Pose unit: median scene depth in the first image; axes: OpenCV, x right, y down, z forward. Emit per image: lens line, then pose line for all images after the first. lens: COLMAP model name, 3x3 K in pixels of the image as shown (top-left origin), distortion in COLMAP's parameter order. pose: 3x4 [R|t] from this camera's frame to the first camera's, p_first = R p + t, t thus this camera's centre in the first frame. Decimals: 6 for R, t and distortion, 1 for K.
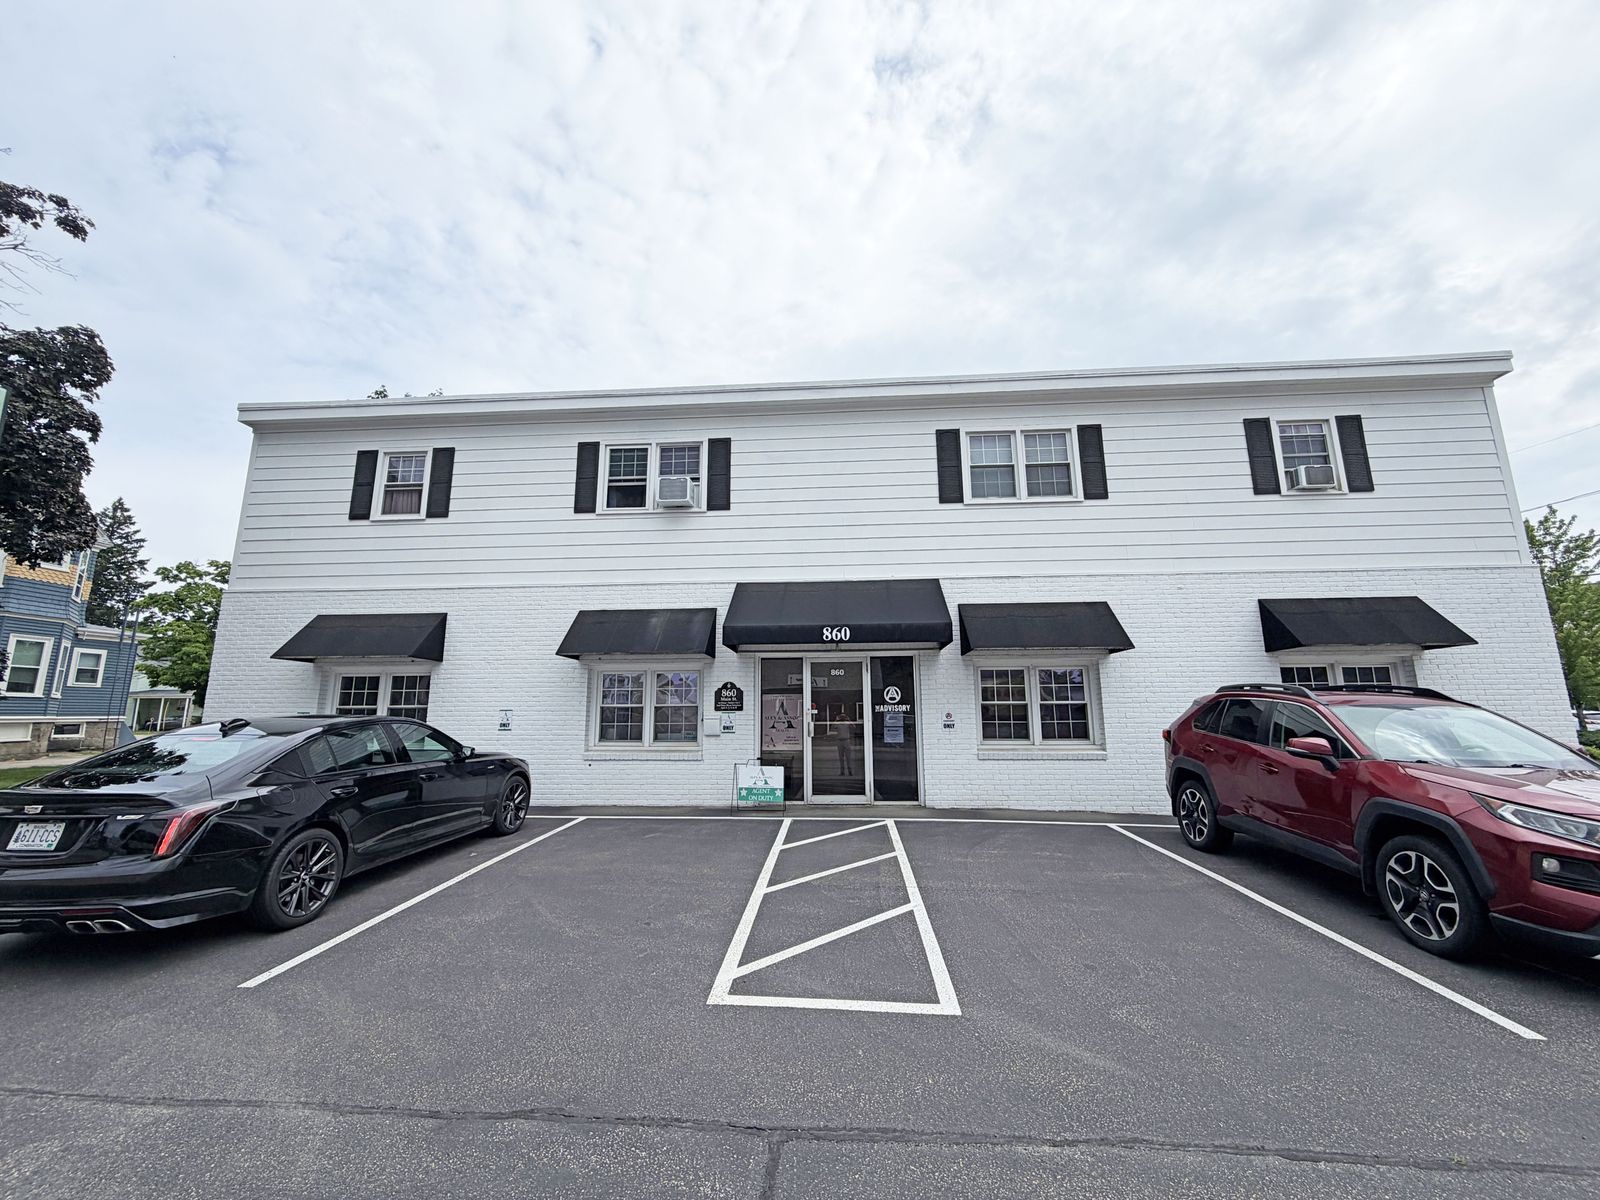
lens RADIAL K [[631.1, 0, 800.0], [0, 631.1, 600.0], [0, 0, 1]] dist [-0.006635, 0.000060]
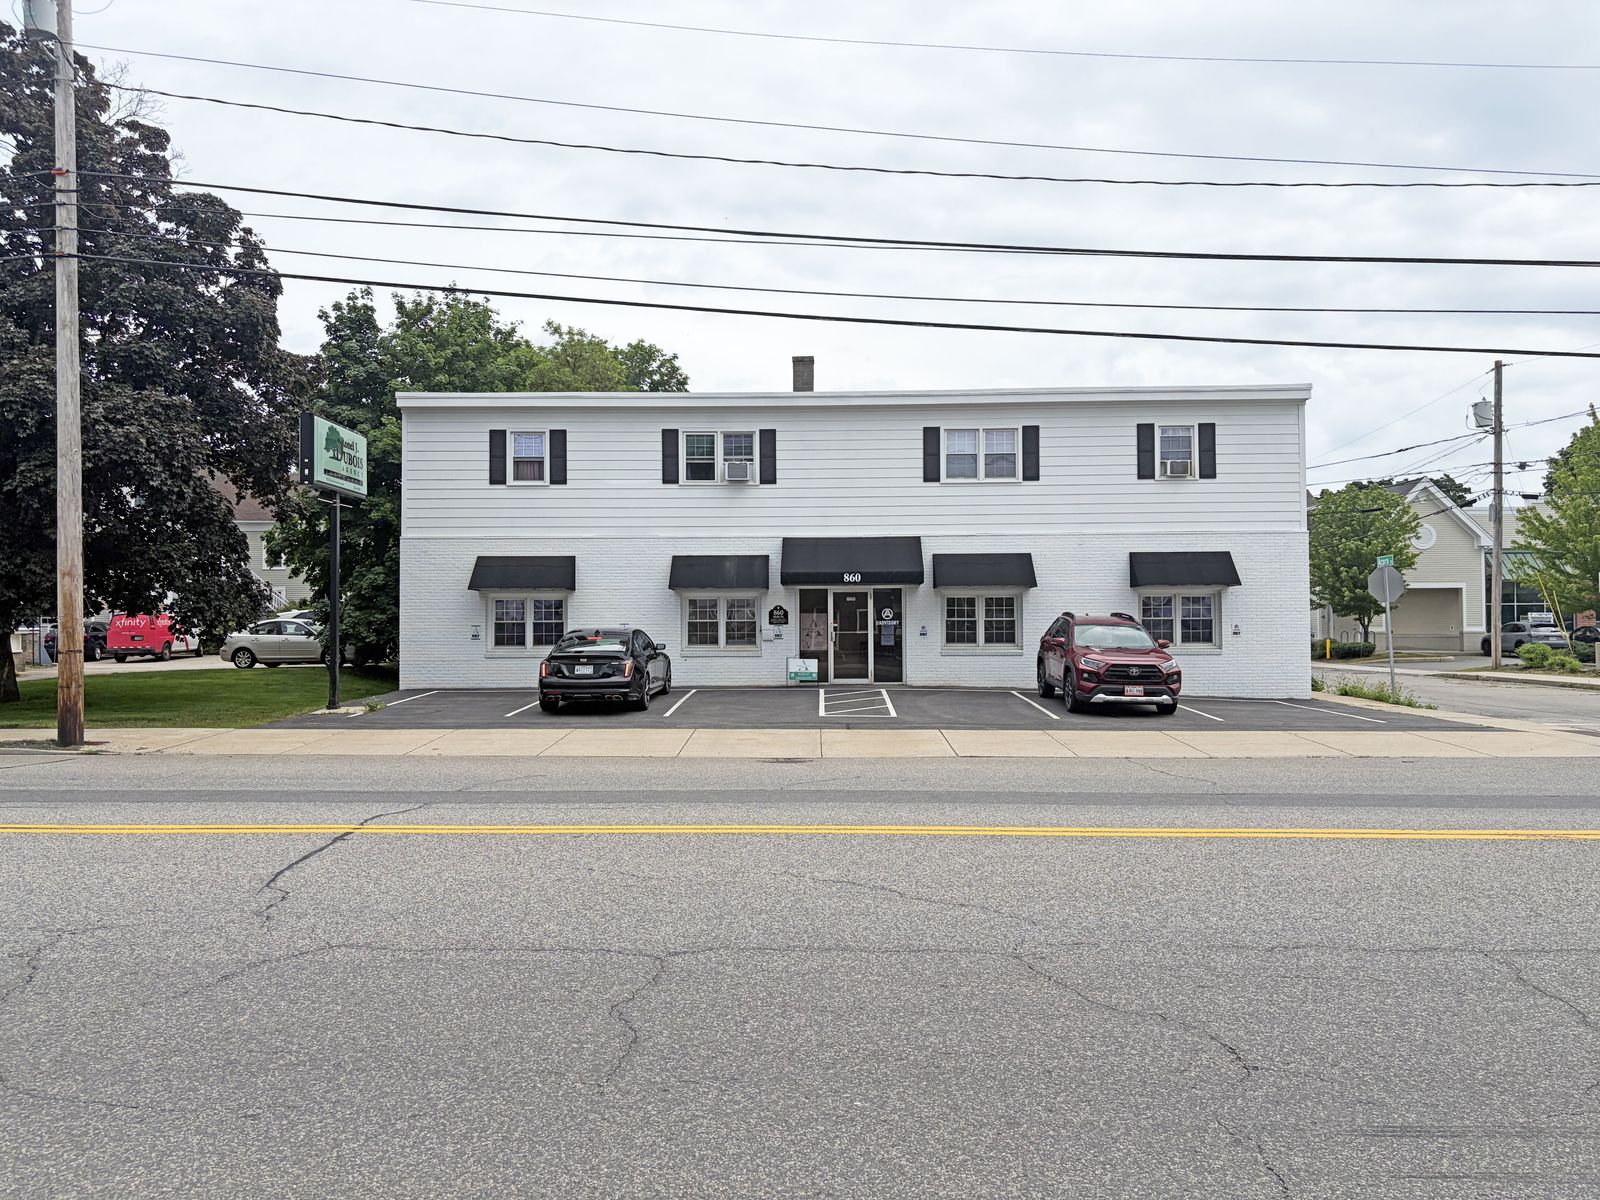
lens RADIAL K [[1214.2, 0, 800.0], [0, 1214.2, 600.0], [0, 0, 1]] dist [0.003718, 0.000155]
pose [[0.998995, 0.001889, 0.044793, -0.187011], [-0.008998, 0.987229, 0.159052, -0.333080], [-0.043920, -0.159295, 0.986254, -1.796603]]
